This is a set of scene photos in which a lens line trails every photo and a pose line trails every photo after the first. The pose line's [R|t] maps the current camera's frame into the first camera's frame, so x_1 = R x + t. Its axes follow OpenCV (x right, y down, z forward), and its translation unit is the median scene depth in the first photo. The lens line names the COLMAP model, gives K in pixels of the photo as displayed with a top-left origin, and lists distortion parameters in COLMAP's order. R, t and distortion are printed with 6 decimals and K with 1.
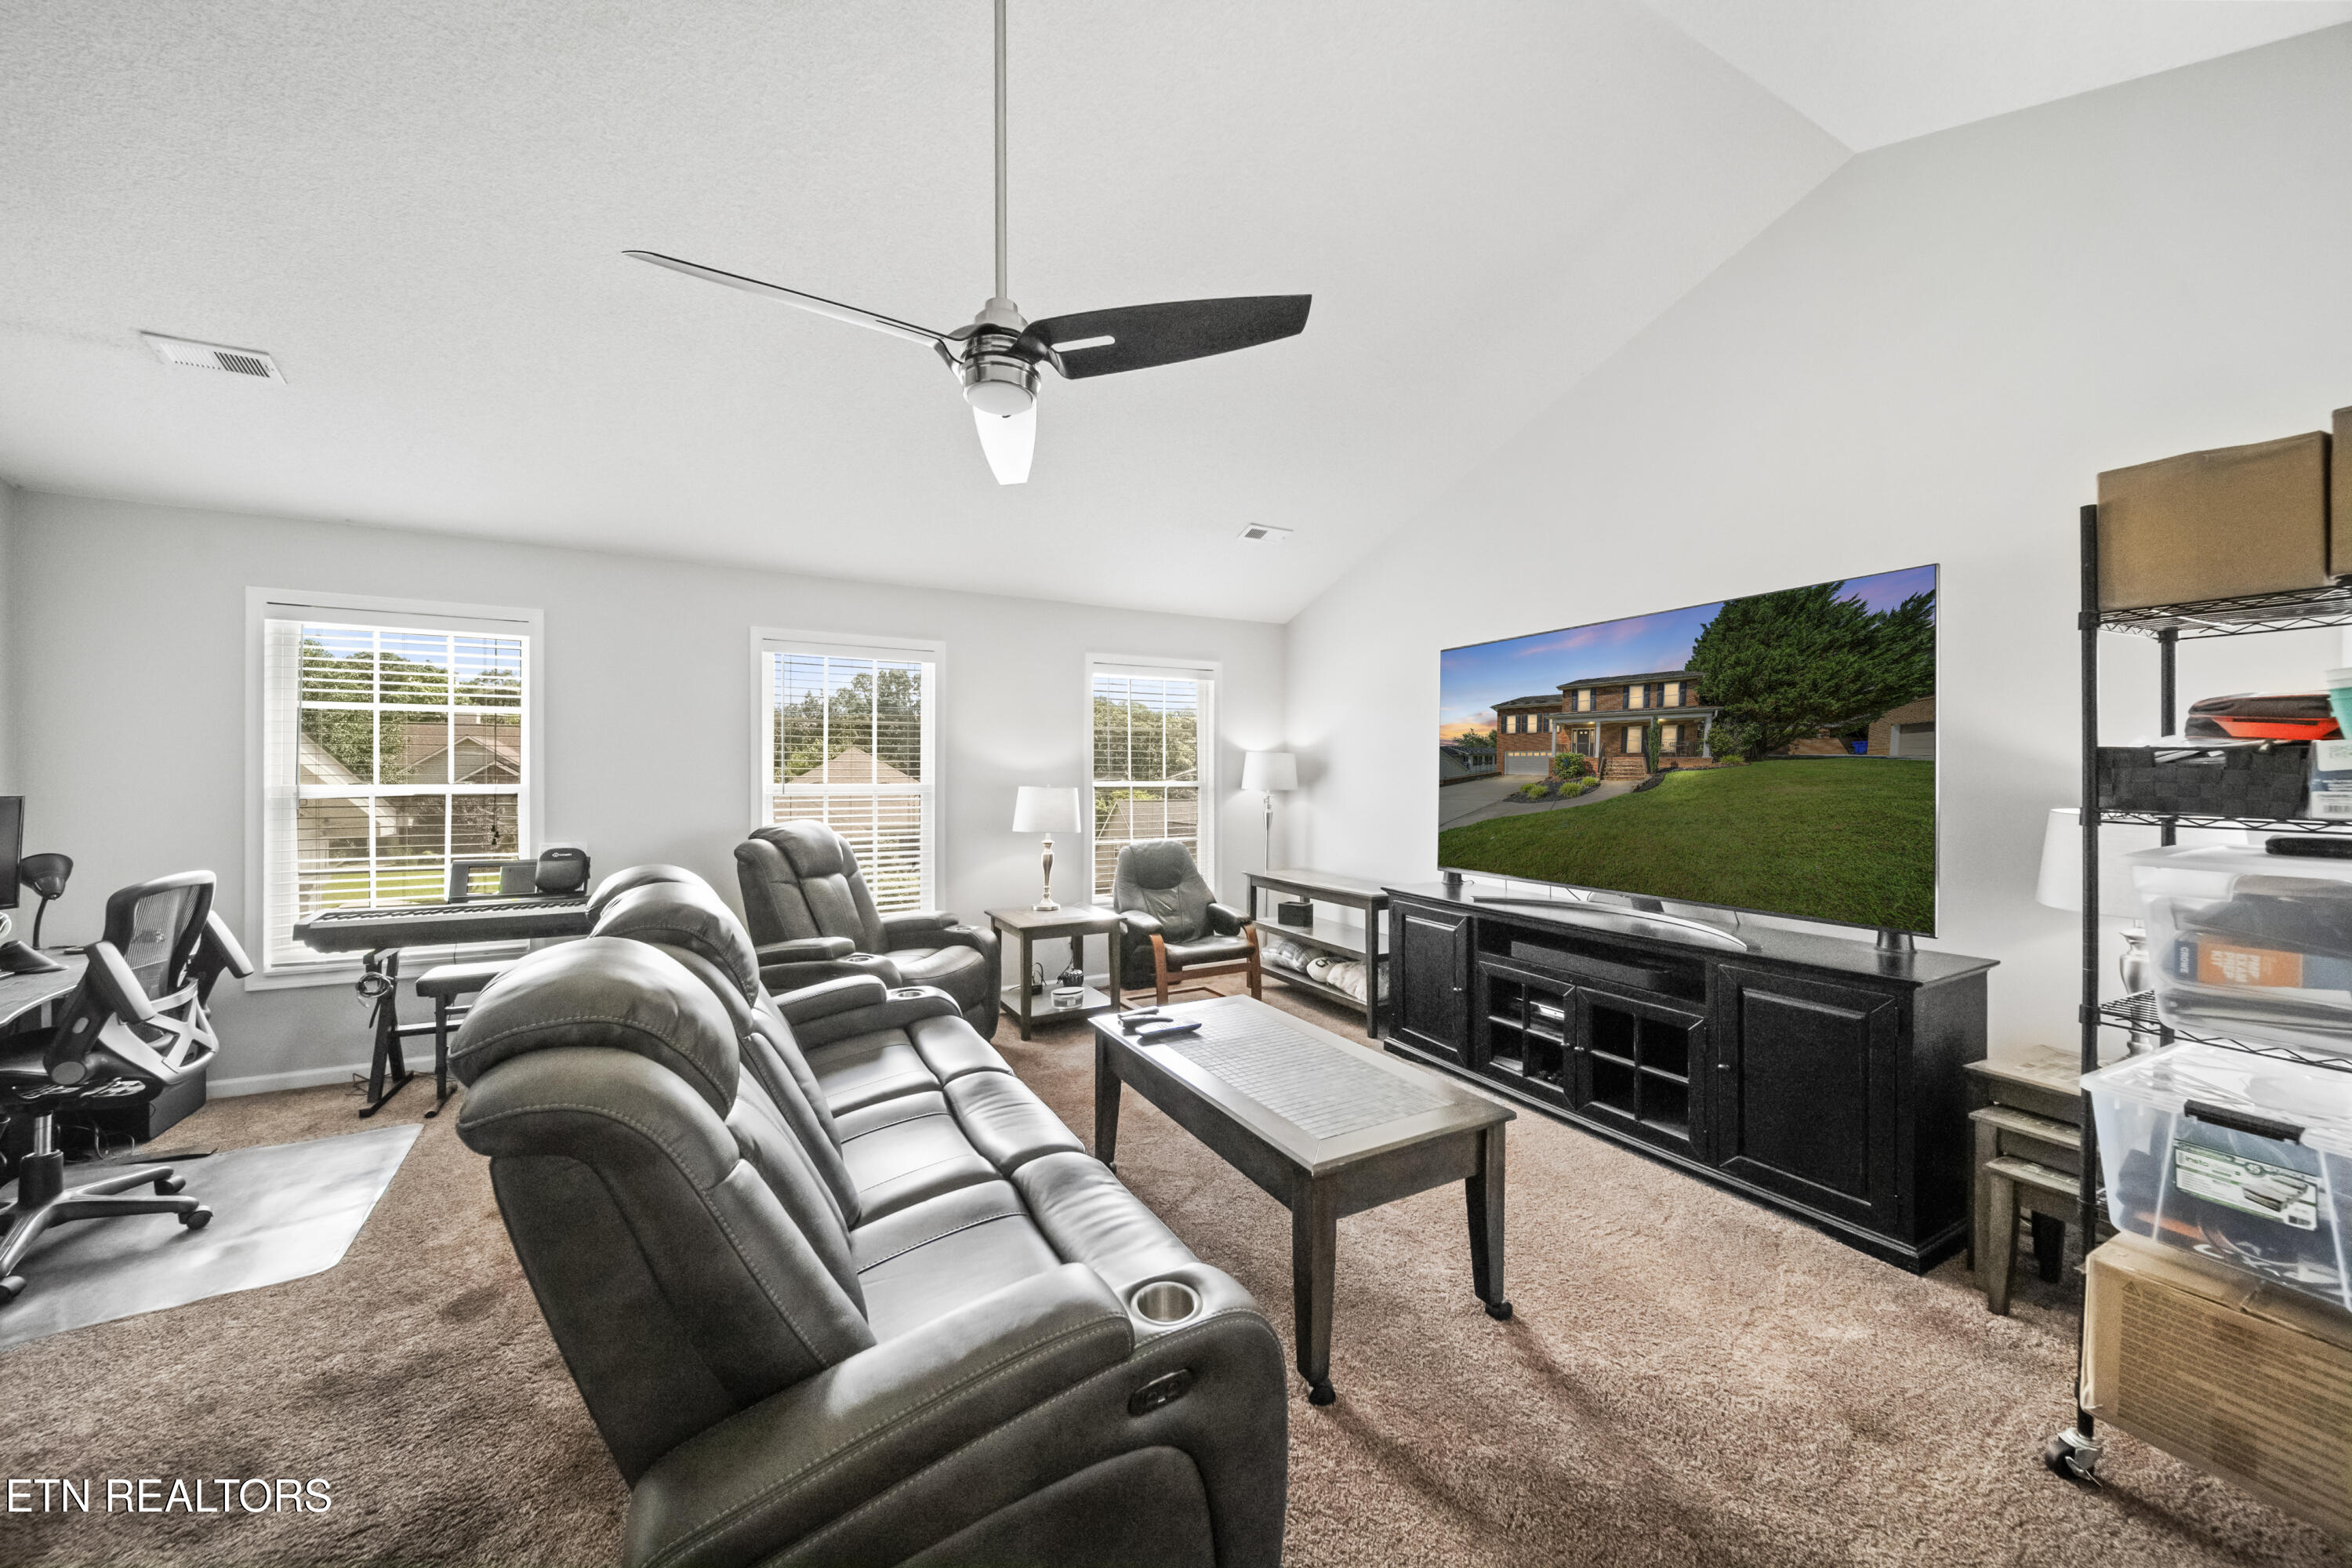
lens RADIAL K [[822.4, 0, 1142.7], [0, 822.4, 779.0], [0, 0, 1]] dist [-0.004252, -0.000998]
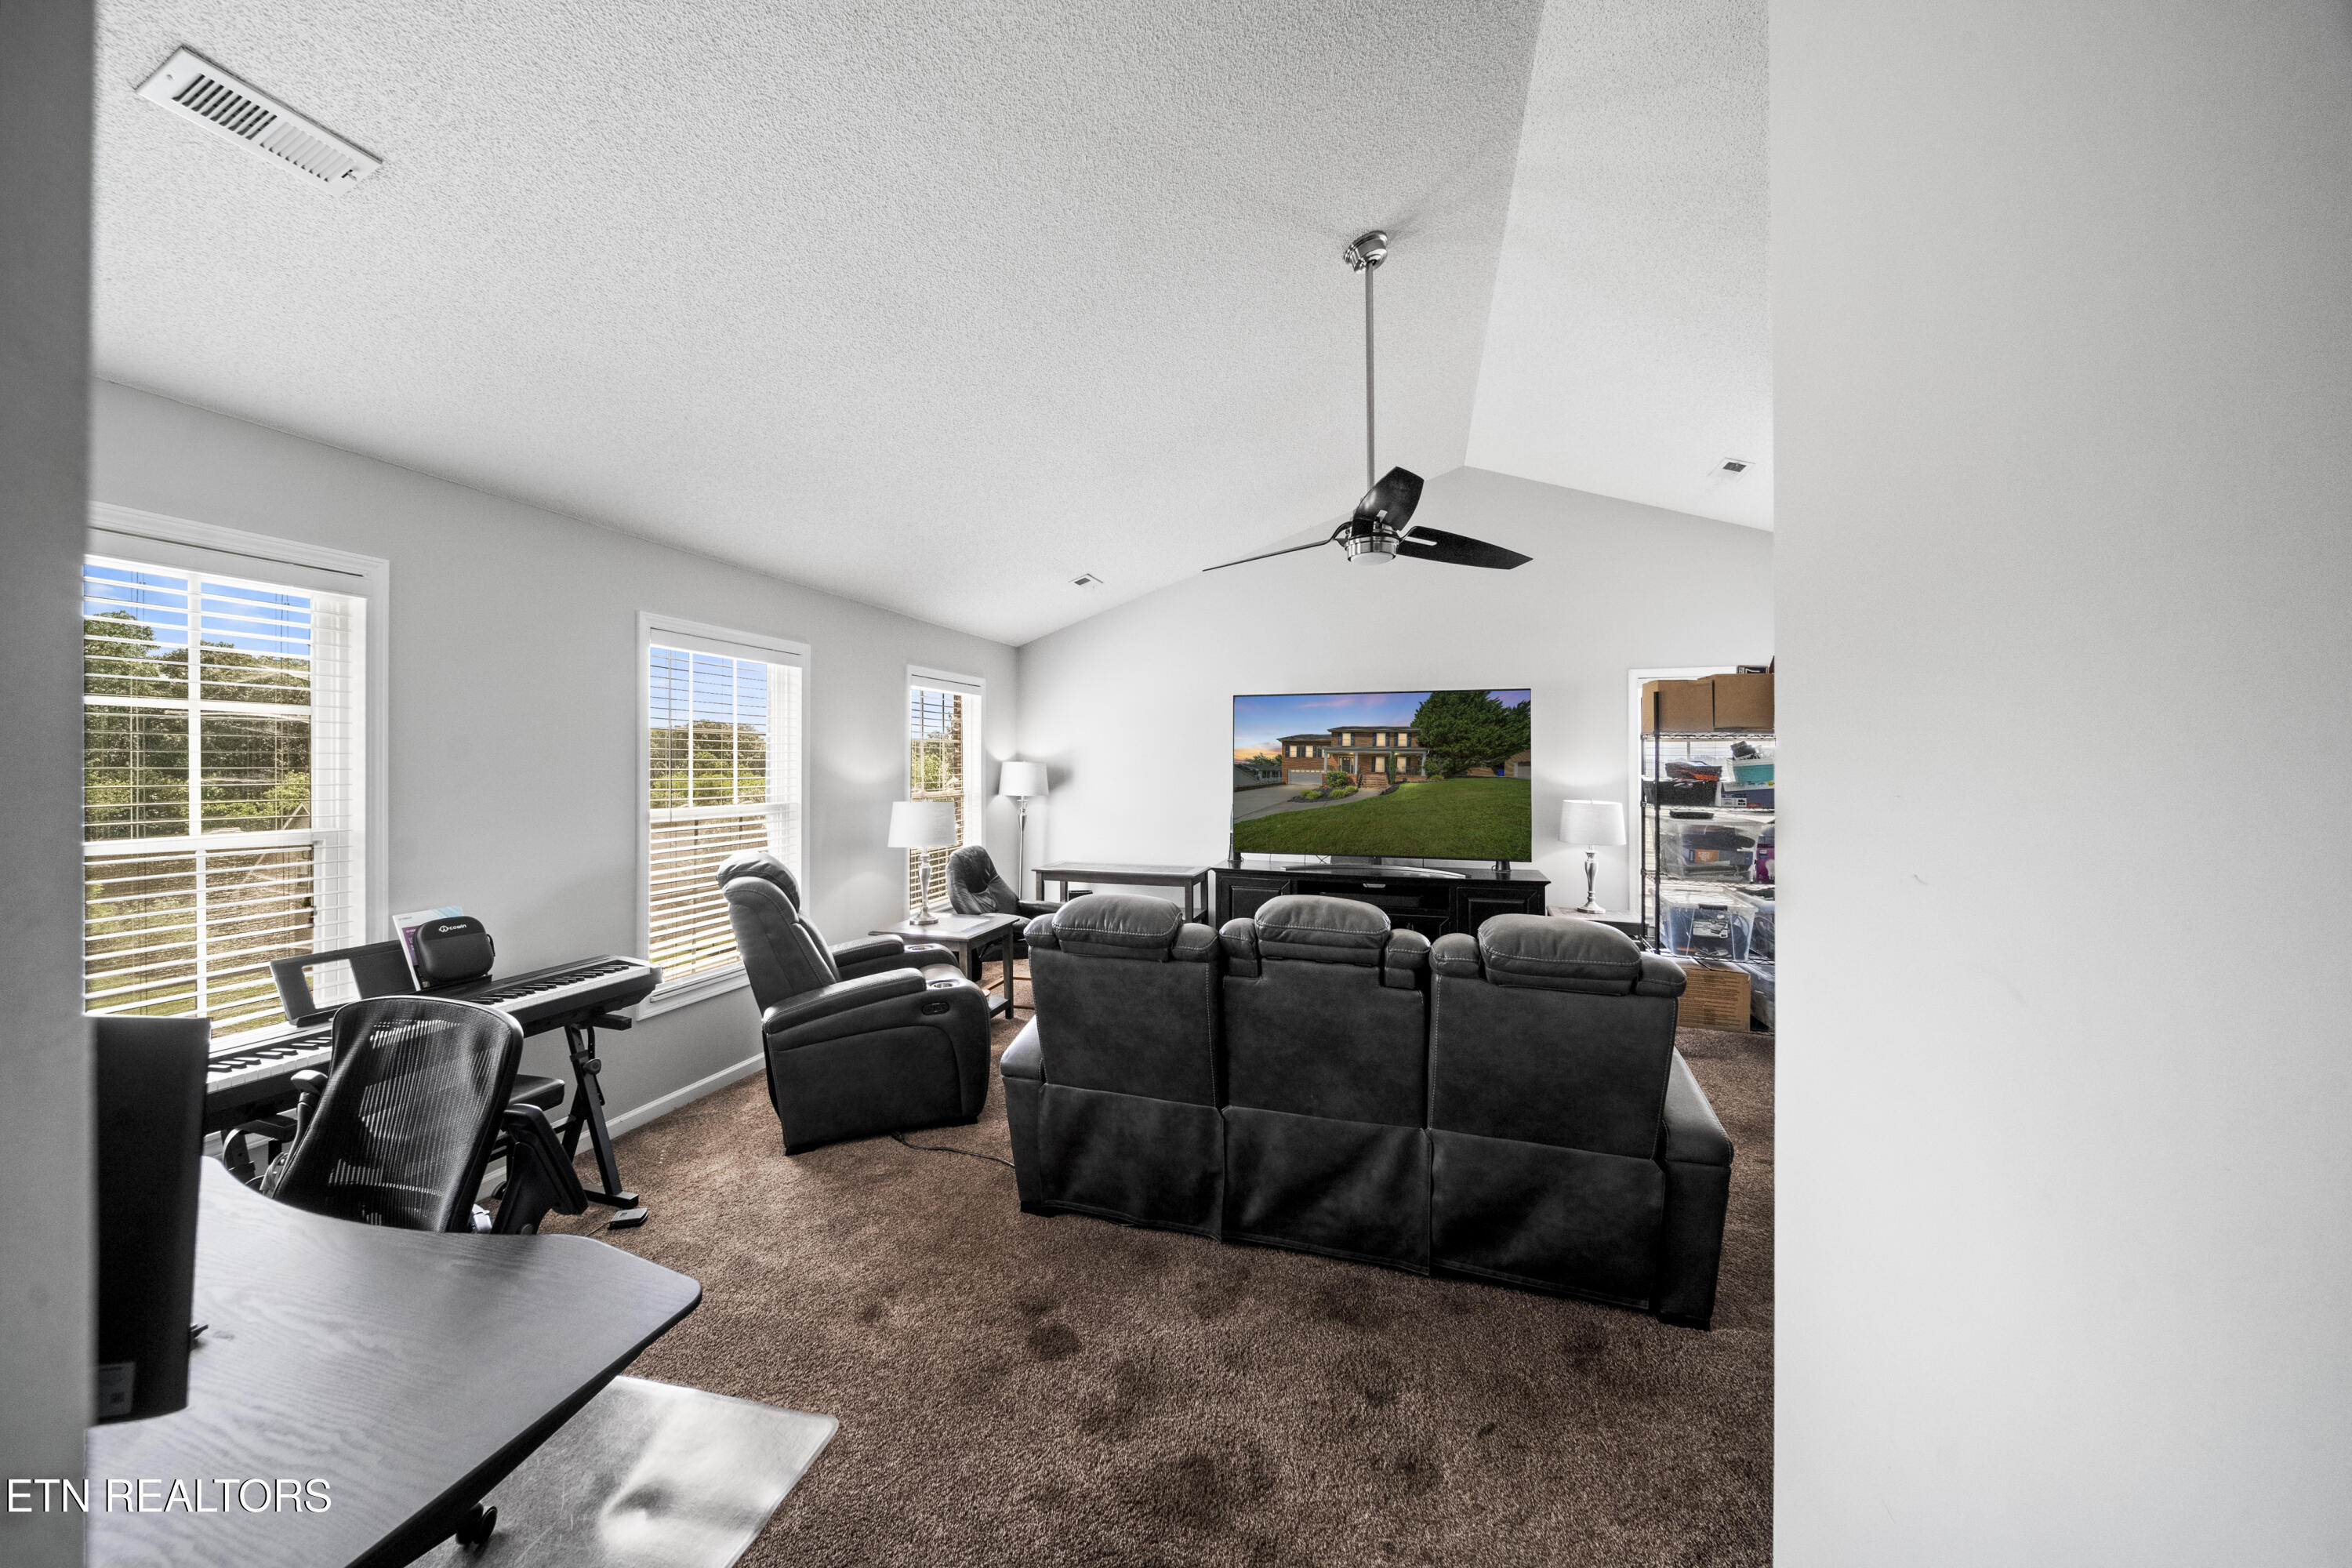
lens RADIAL K [[822.4, 0, 1145.4], [0, 822.4, 758.8], [0, 0, 1]] dist [-0.004252, -0.000998]
pose [[0.715727, 0.003122, 0.698373, -0.930040], [0.005152, 0.999939, -0.009750, -0.044819], [-0.698361, 0.010577, 0.715668, 0.117853]]
